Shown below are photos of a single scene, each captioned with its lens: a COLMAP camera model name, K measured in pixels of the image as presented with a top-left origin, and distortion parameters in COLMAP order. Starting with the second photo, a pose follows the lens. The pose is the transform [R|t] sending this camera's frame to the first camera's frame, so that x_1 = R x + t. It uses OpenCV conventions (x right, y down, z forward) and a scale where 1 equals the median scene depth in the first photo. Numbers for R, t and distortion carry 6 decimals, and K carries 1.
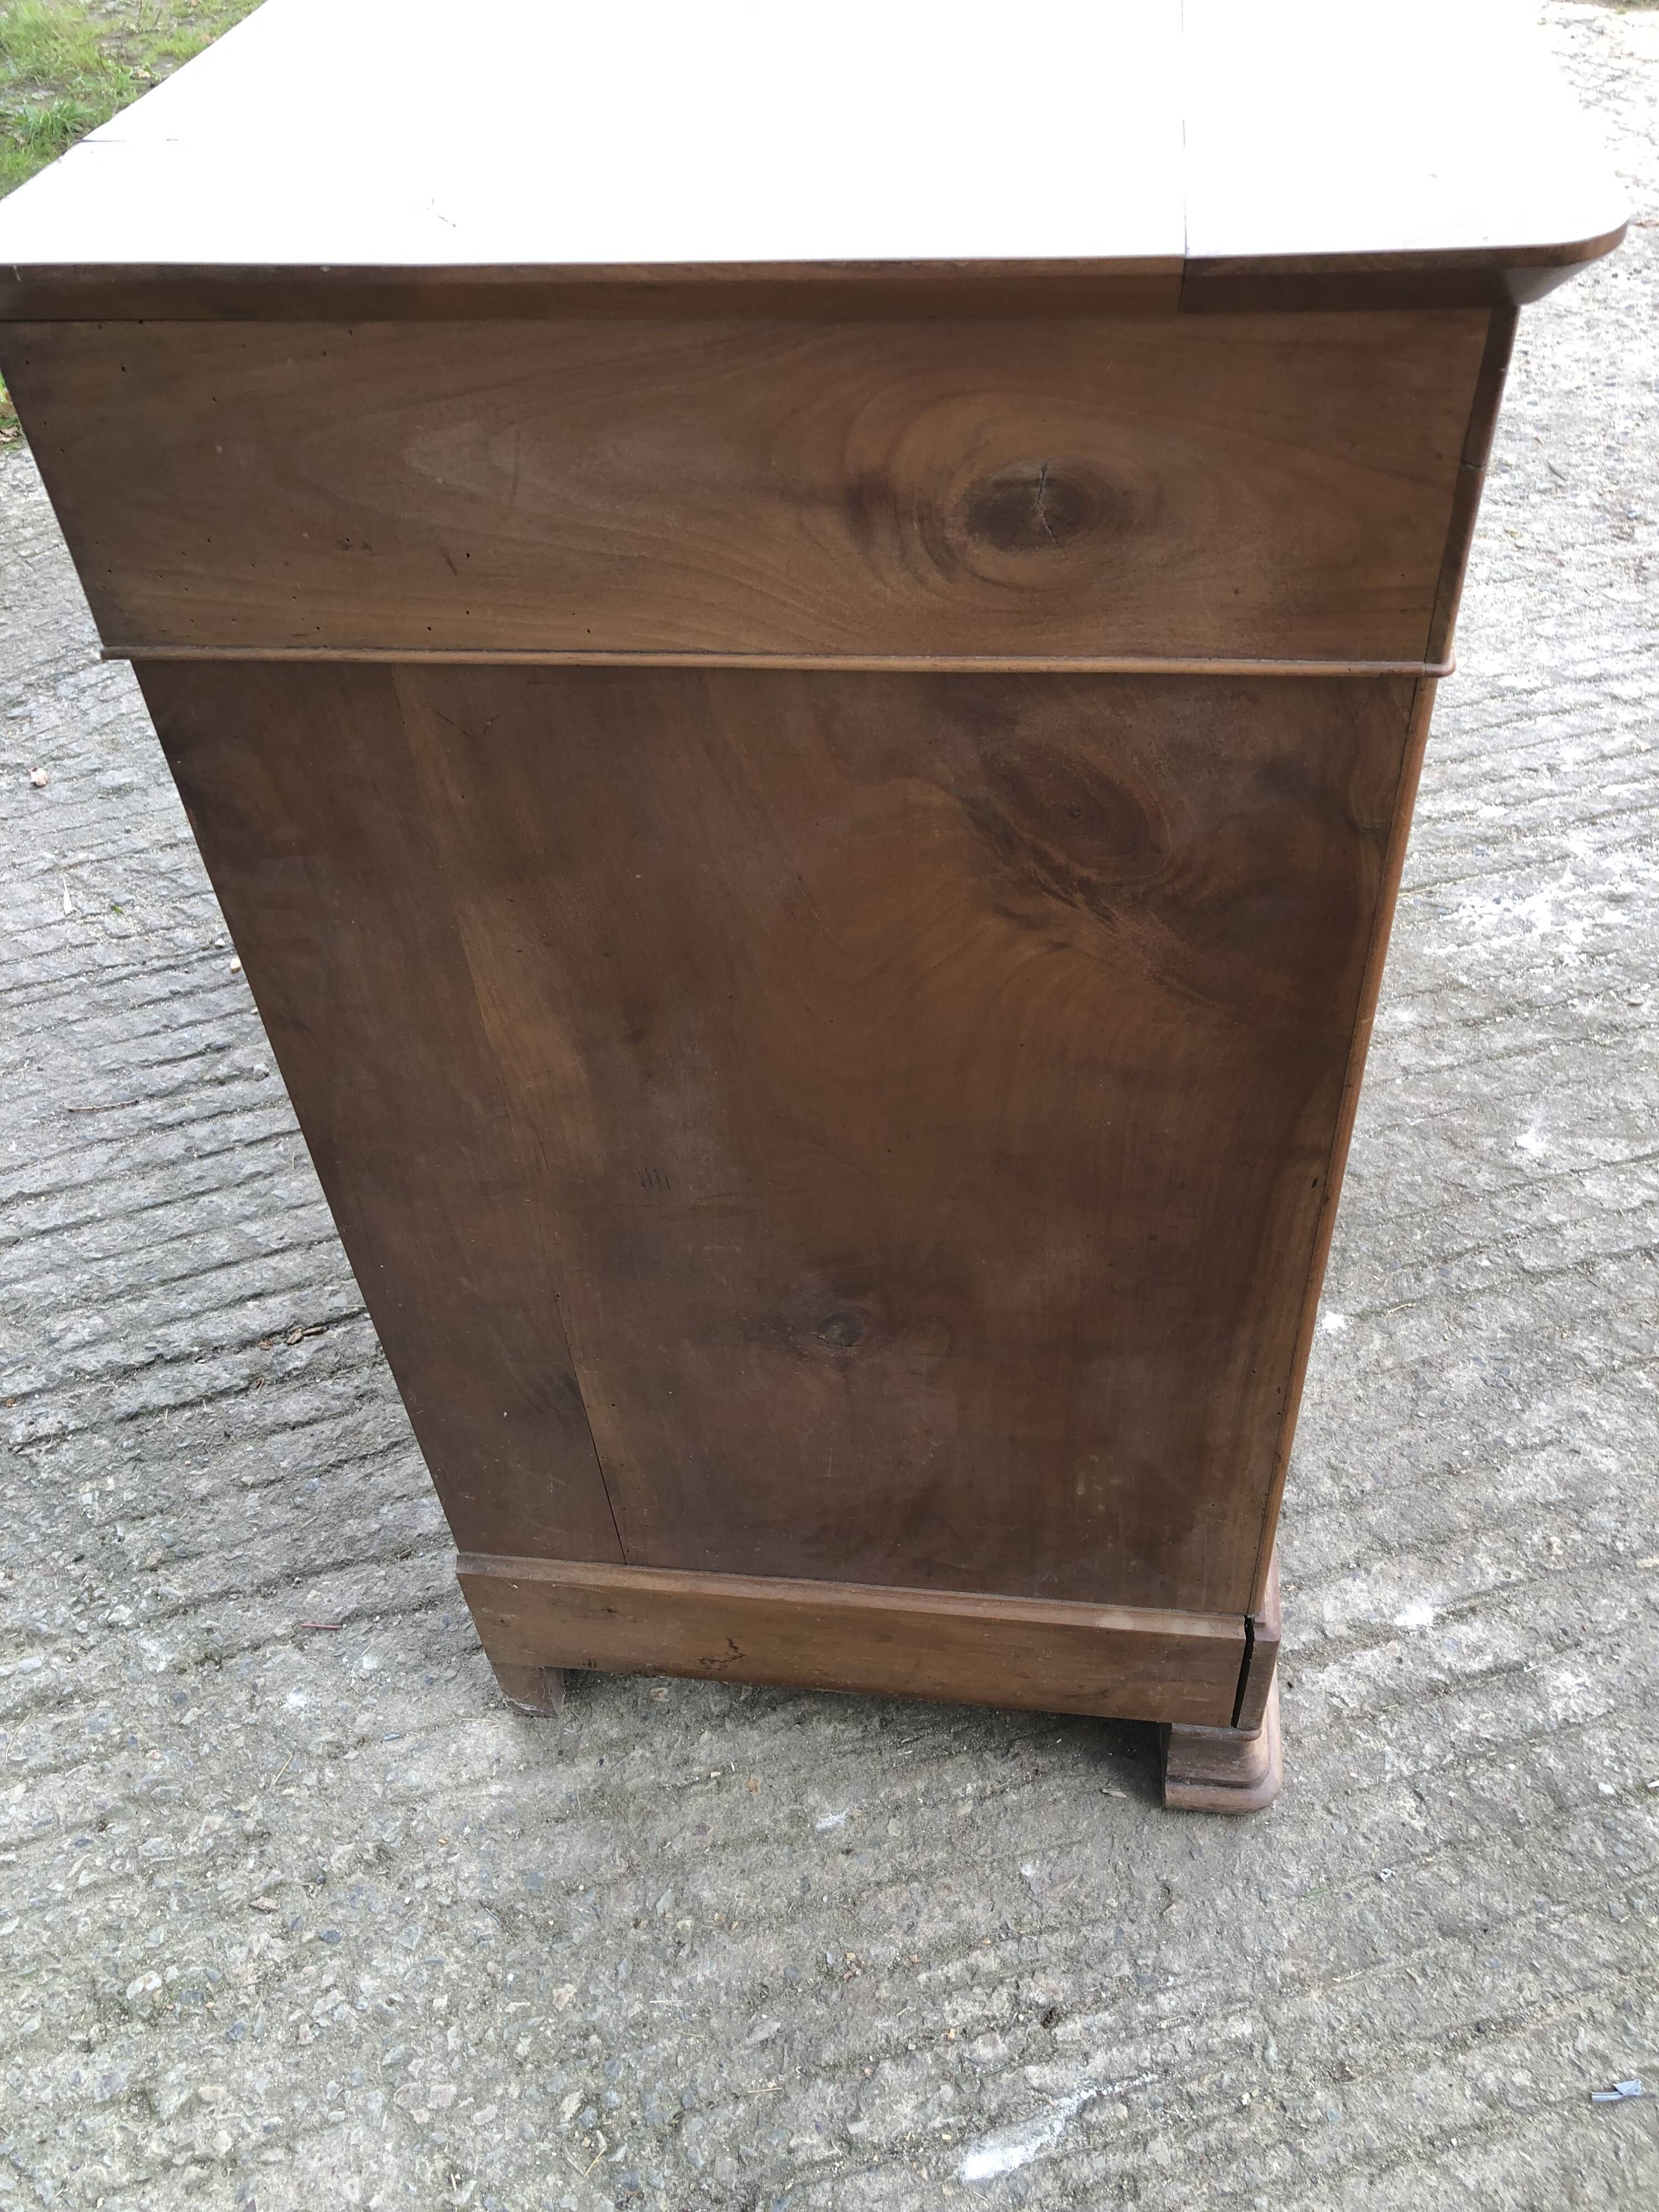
lens RADIAL K [[1819.8, 0, 833.9], [0, 1819.8, 1101.5], [0, 0, 1]] dist [0.015057, -0.000409]
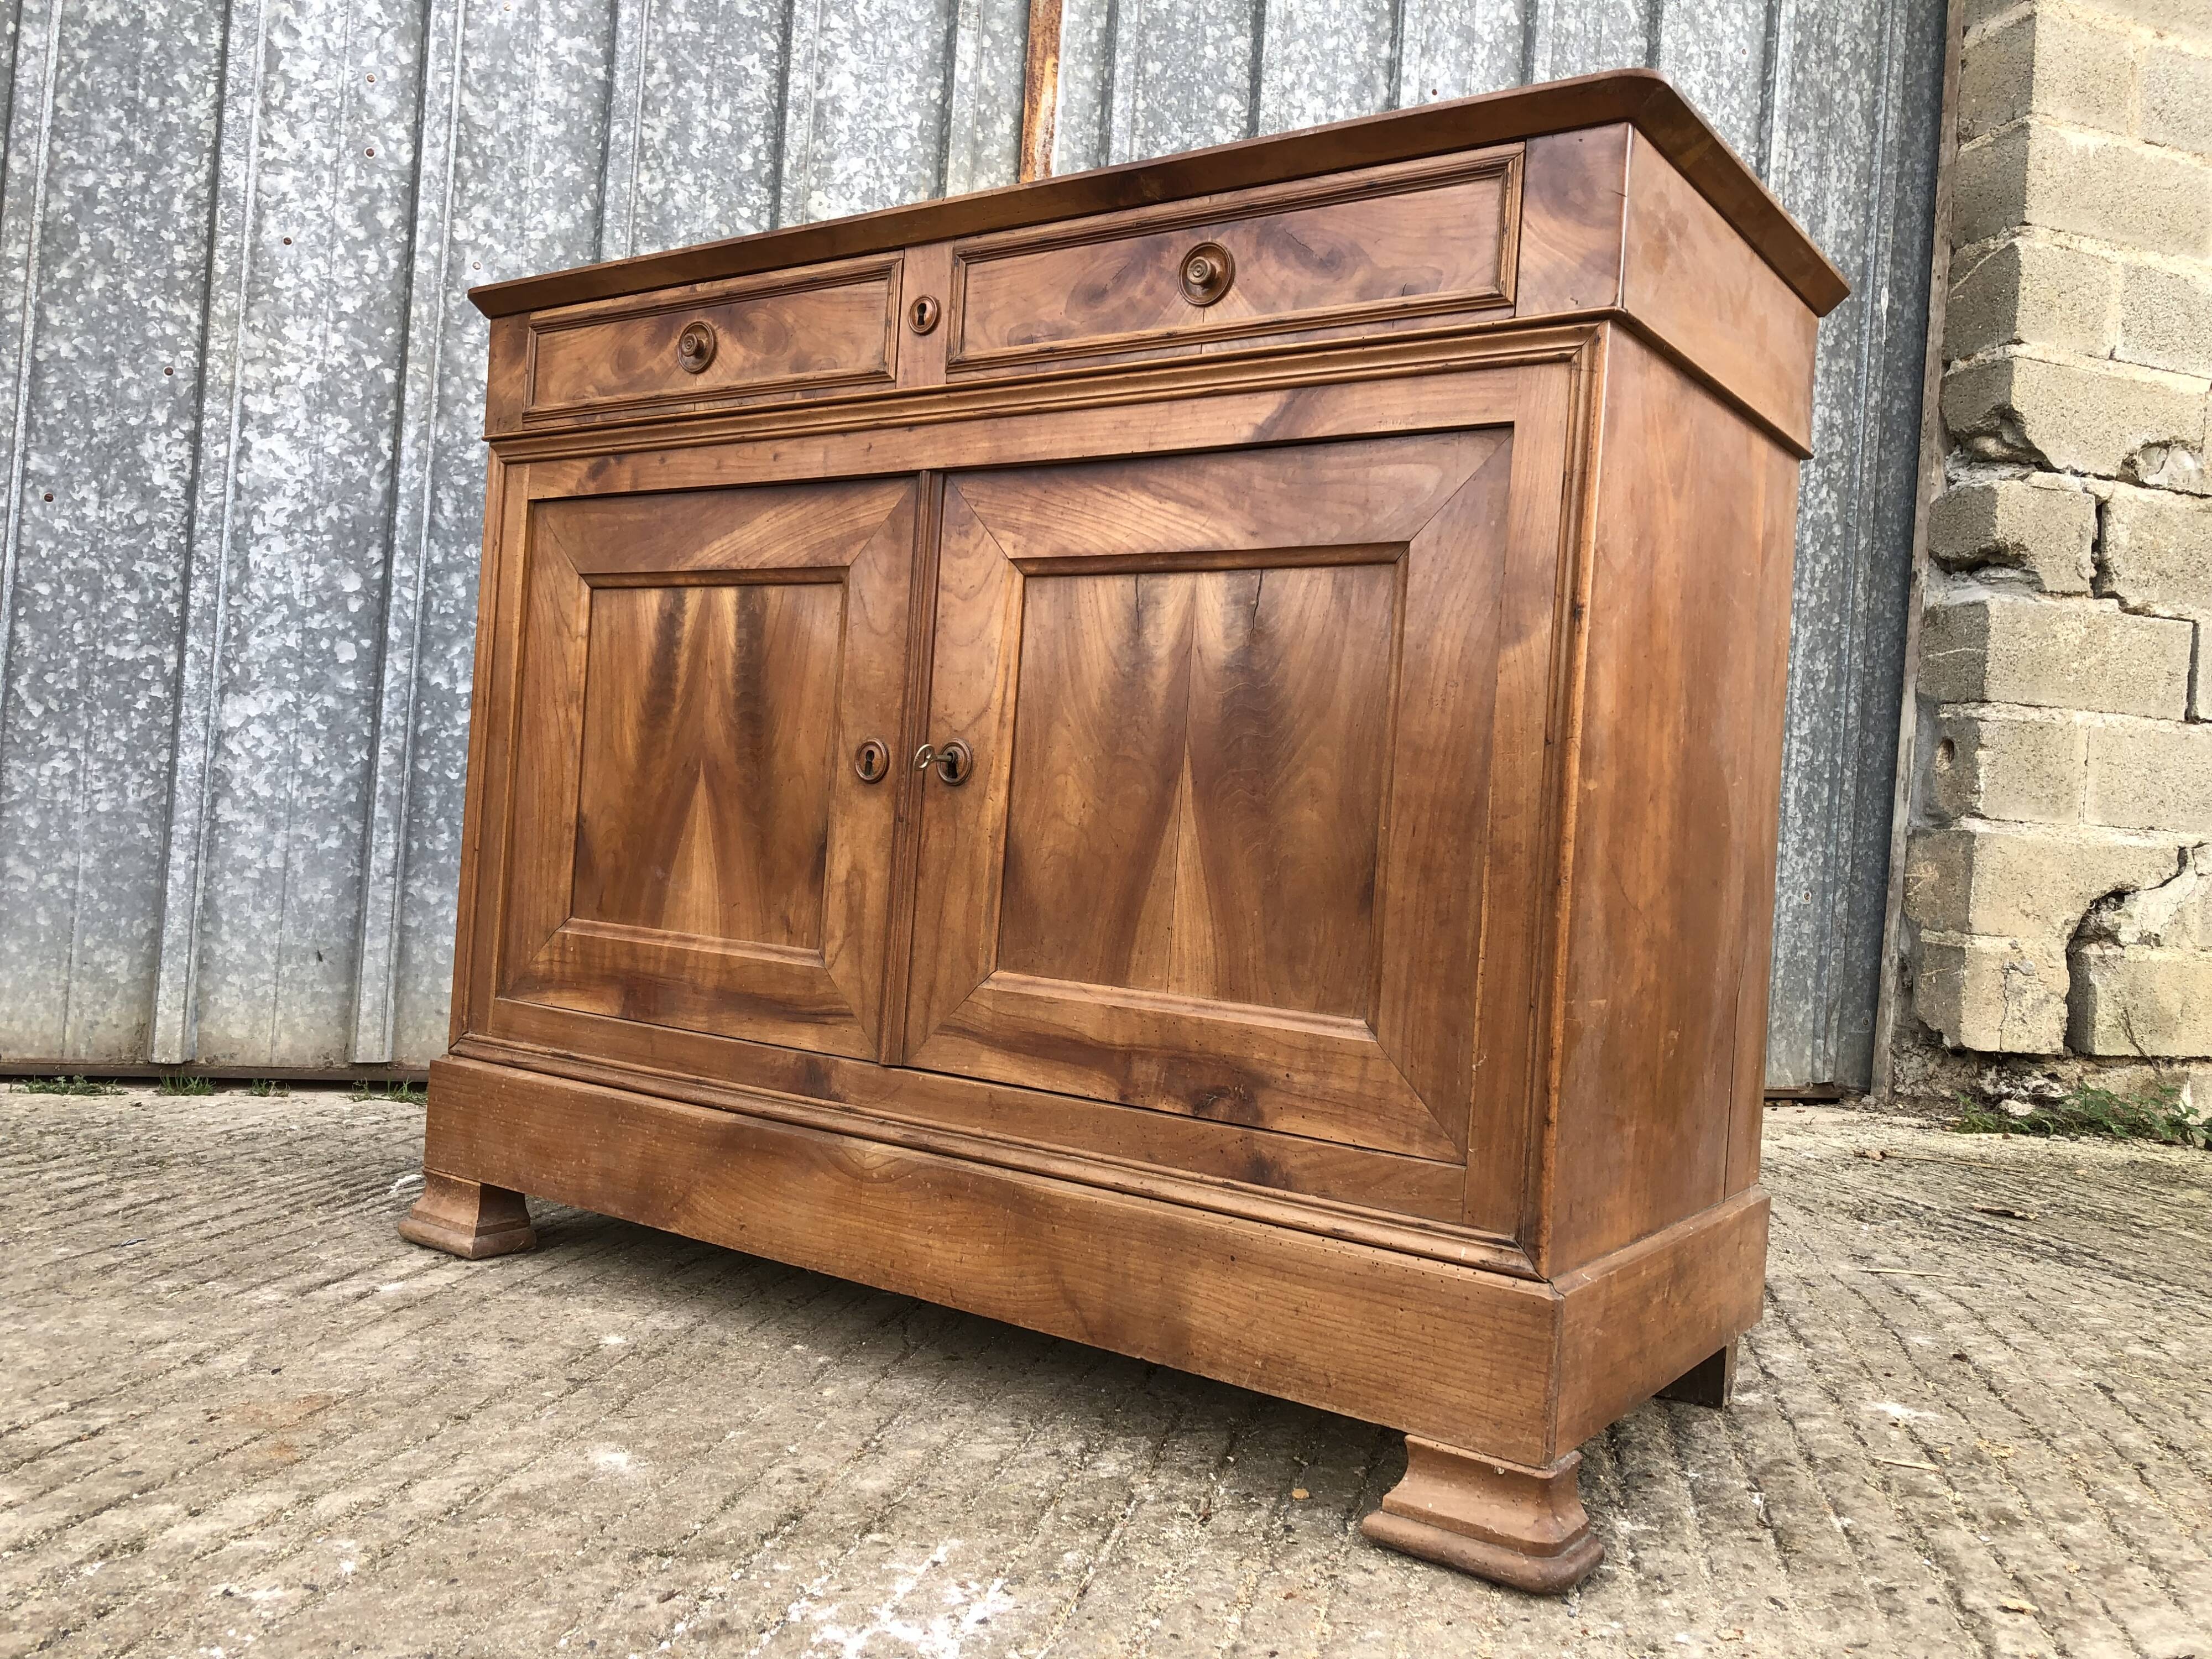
lens RADIAL K [[1819.8, 0, 1097.3], [0, 1819.8, 798.0], [0, 0, 1]] dist [0.015057, -0.000409]
pose [[-0.468970, 0.022836, -0.882919, 1.384176], [-0.634933, 0.686175, 0.354998, -0.842425], [0.613943, 0.727078, -0.307296, 1.635415]]
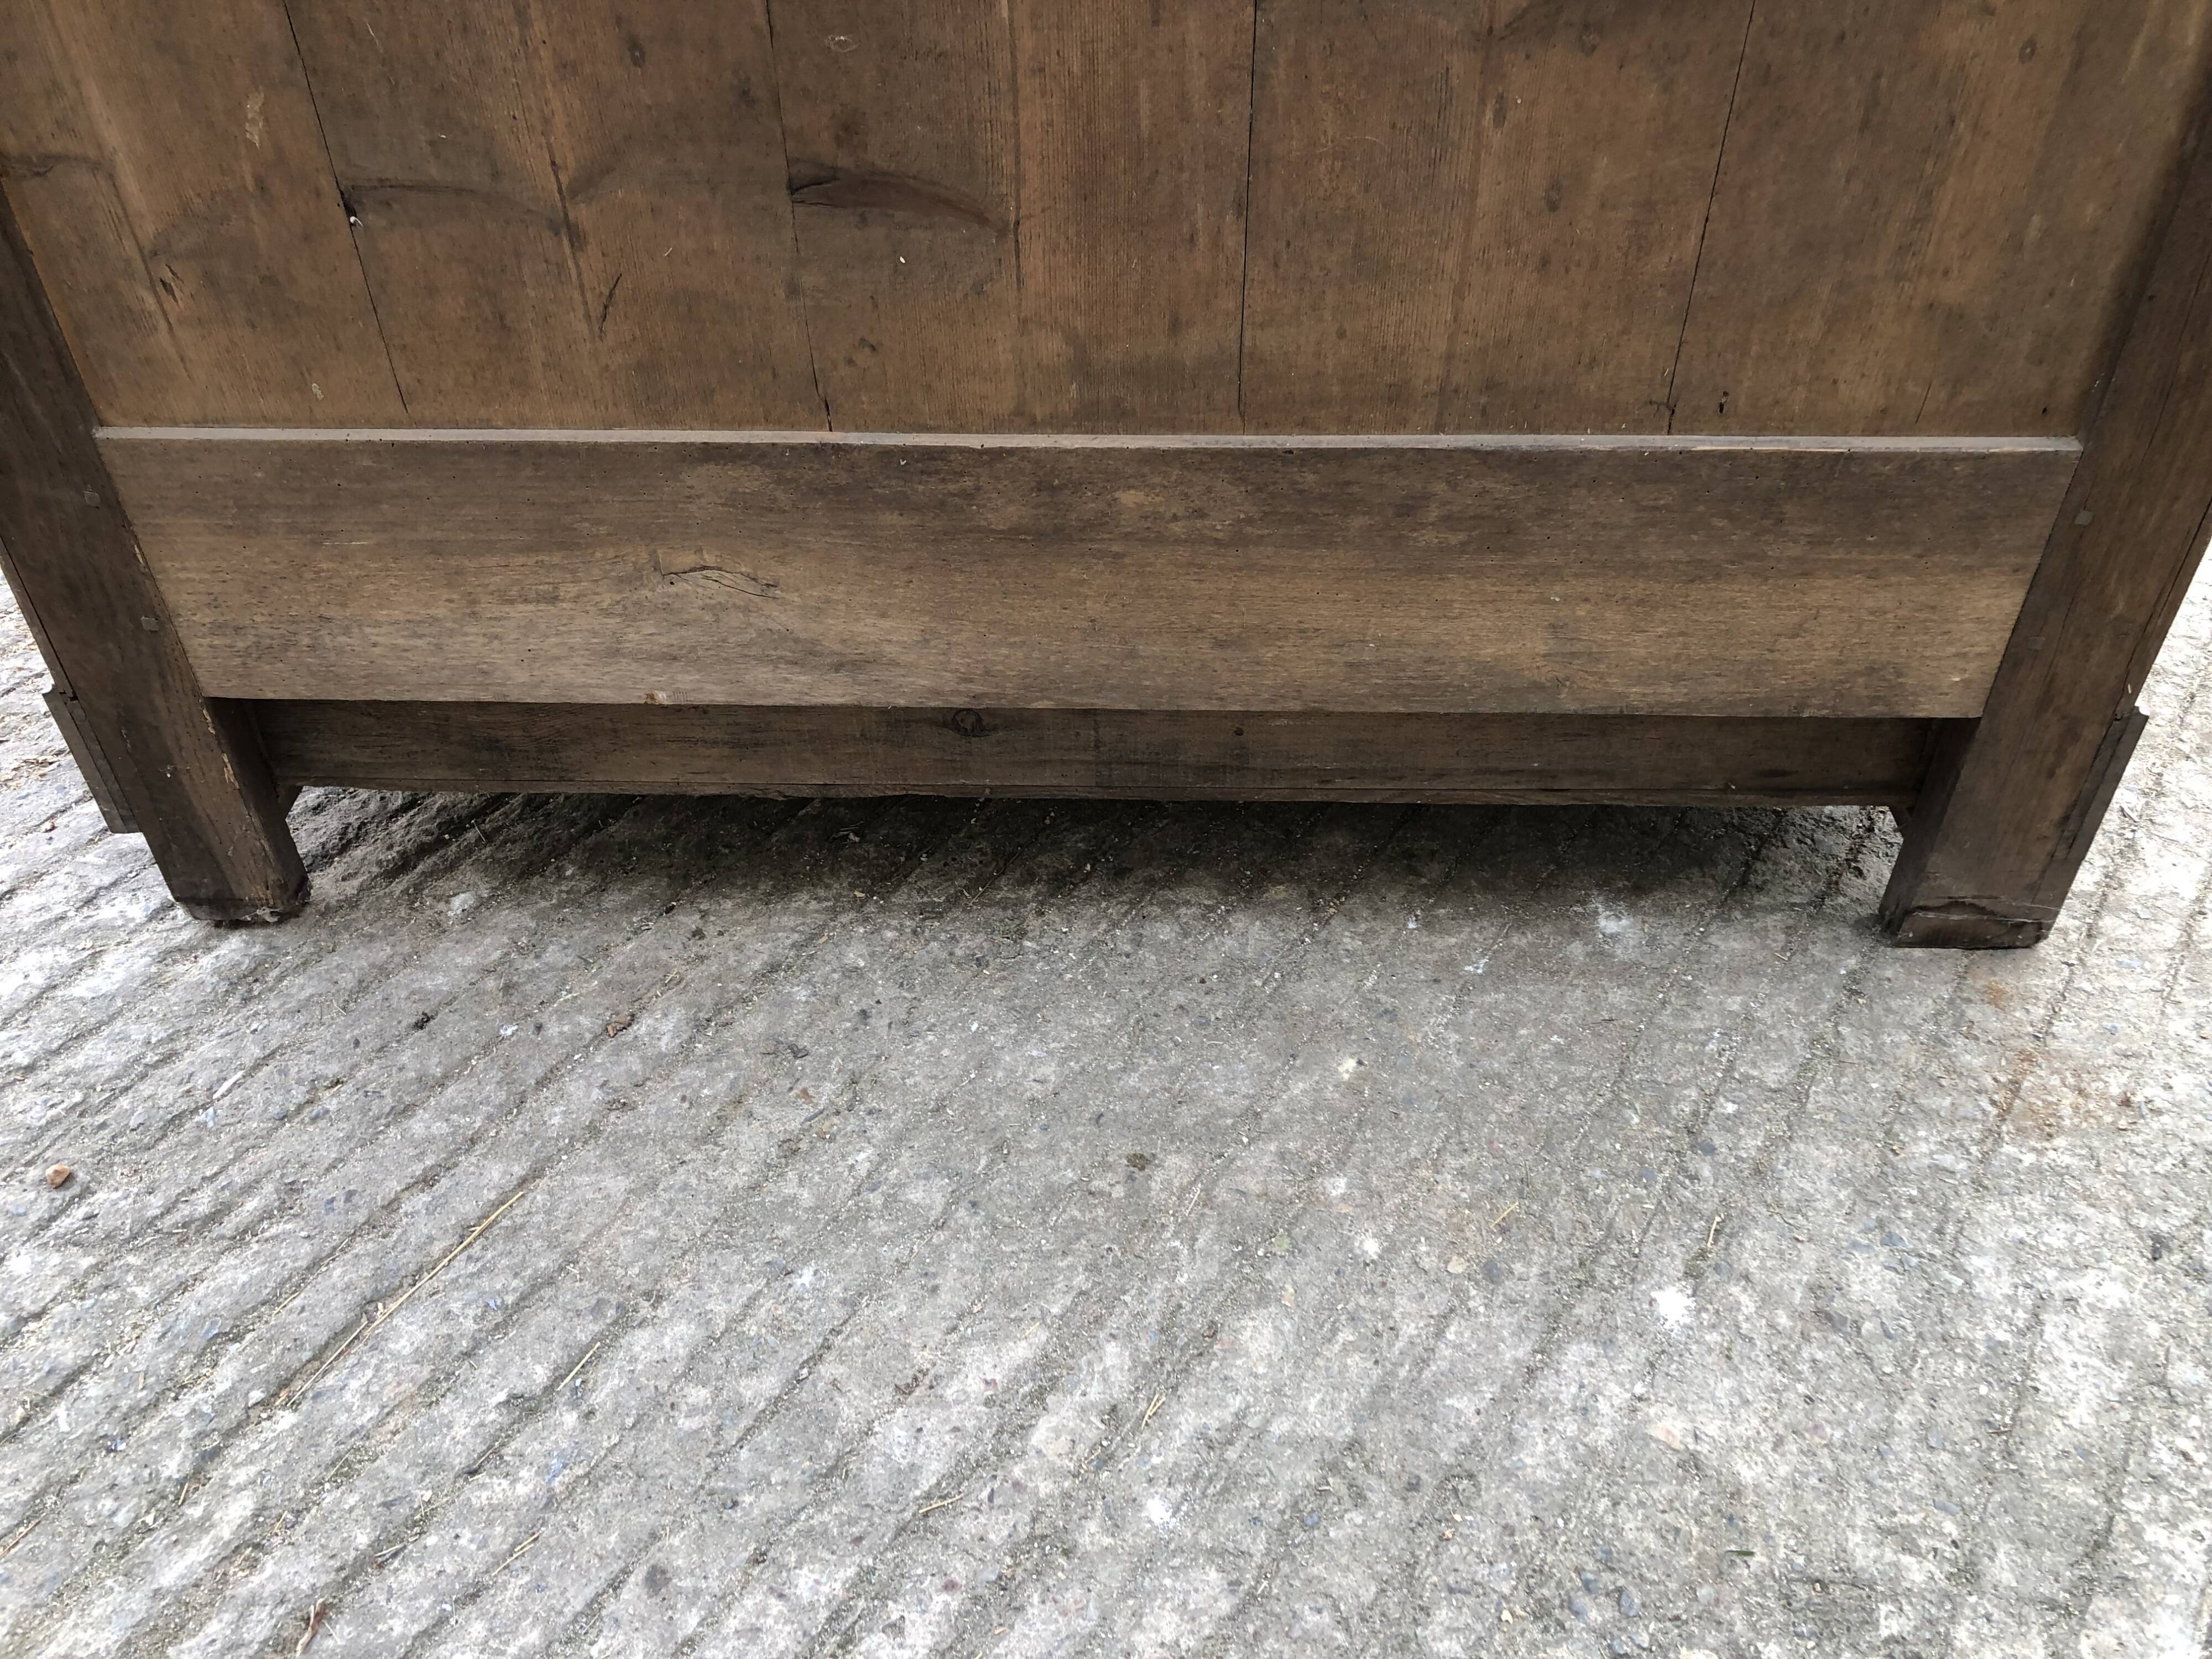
lens RADIAL K [[1819.8, 0, 1100.3], [0, 1819.8, 807.7], [0, 0, 1]] dist [0.015057, -0.000409]
pose [[0.752965, -0.392642, 0.528087, -0.191678], [0.436418, 0.898575, 0.045847, -0.199223], [-0.492528, 0.195946, 0.847952, 0.668136]]
